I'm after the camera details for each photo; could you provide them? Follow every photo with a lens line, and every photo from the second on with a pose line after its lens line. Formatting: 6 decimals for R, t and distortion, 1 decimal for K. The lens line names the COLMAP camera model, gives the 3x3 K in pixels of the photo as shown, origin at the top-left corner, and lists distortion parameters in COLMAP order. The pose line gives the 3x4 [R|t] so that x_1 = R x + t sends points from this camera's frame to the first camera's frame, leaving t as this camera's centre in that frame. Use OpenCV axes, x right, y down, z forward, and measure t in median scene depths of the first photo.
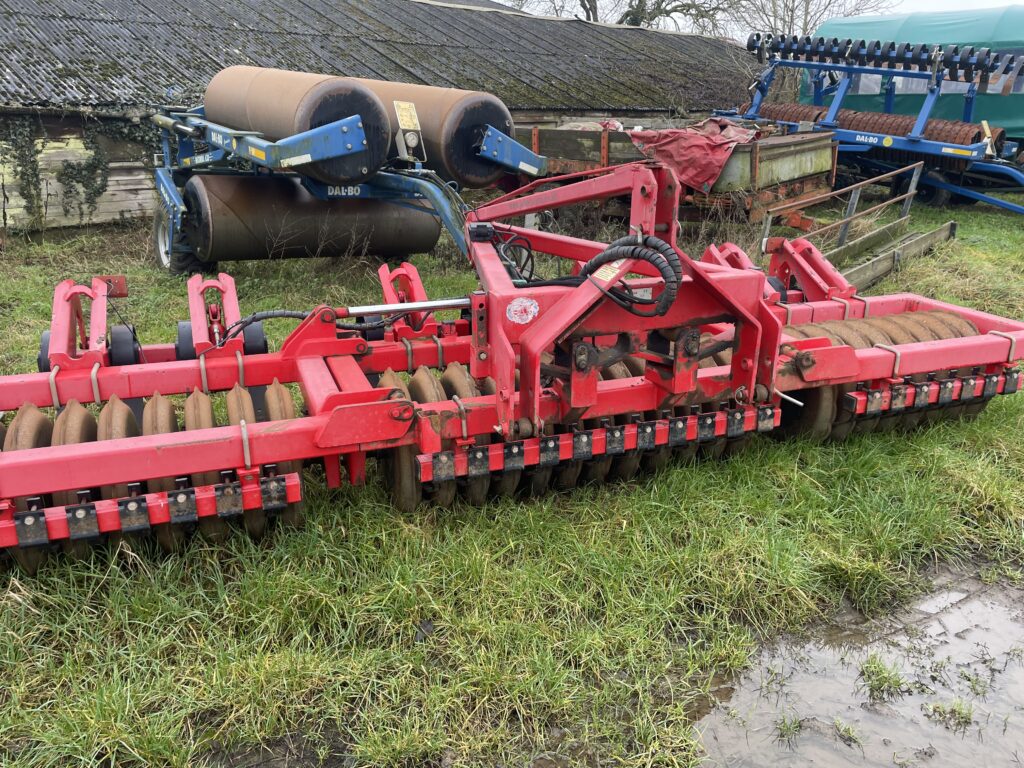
lens RADIAL K [[765.6, 0, 512.0], [0, 765.6, 384.0], [0, 0, 1]] dist [-0.006005, -0.005832]
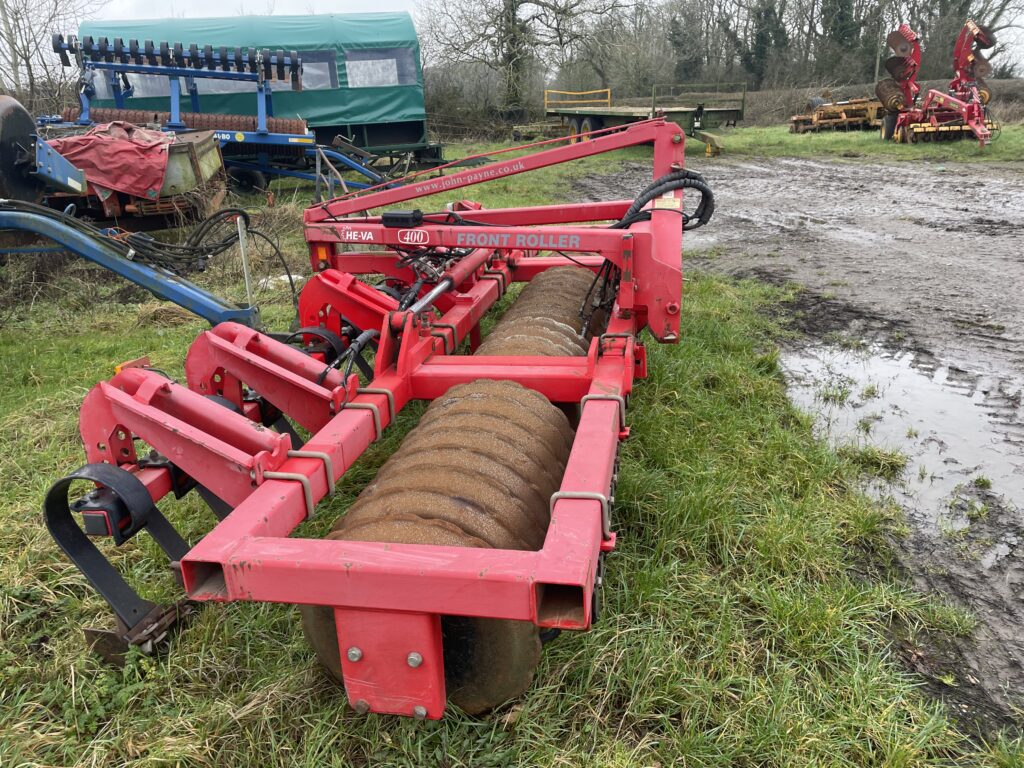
lens RADIAL K [[765.6, 0, 512.0], [0, 765.6, 384.0], [0, 0, 1]] dist [-0.006005, -0.005832]
pose [[0.543483, -0.311941, 0.779307, -0.314776], [0.316645, 0.935987, 0.153831, -0.039249], [-0.777408, 0.163159, 0.607467, 0.113262]]
